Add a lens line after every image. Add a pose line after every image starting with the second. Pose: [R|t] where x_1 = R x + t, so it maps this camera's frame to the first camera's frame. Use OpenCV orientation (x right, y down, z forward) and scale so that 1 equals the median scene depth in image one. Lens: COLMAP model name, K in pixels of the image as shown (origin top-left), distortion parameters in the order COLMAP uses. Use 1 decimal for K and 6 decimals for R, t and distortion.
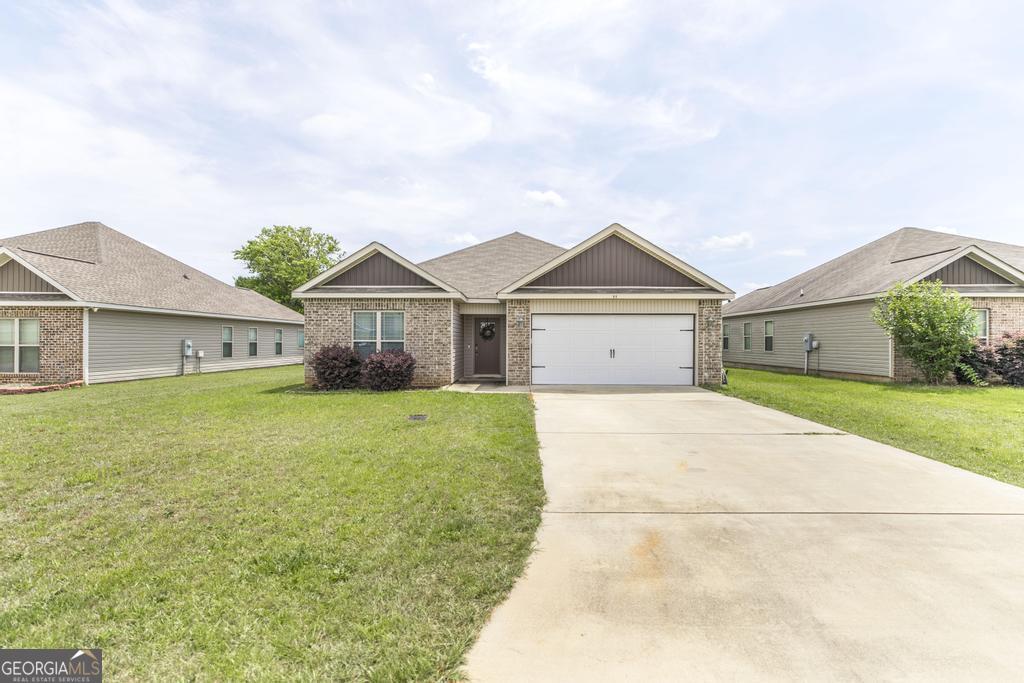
lens RADIAL K [[454.3, 0, 519.5], [0, 454.3, 341.3], [0, 0, 1]] dist [0.017999, -0.006775]
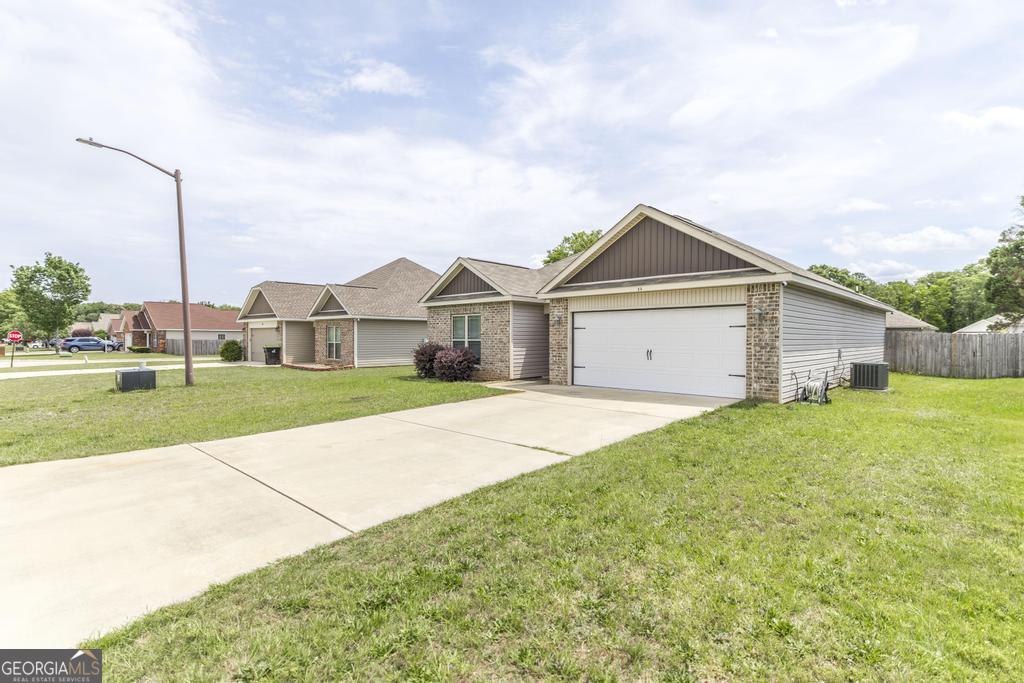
lens RADIAL K [[489.3, 0, 521.7], [0, 489.3, 339.0], [0, 0, 1]] dist [0.000248, 0.000357]
pose [[0.735457, -0.000688, -0.677571, 0.662159], [0.002492, 0.999995, 0.001690, -0.005113], [0.677567, -0.002931, 0.735455, 0.160018]]
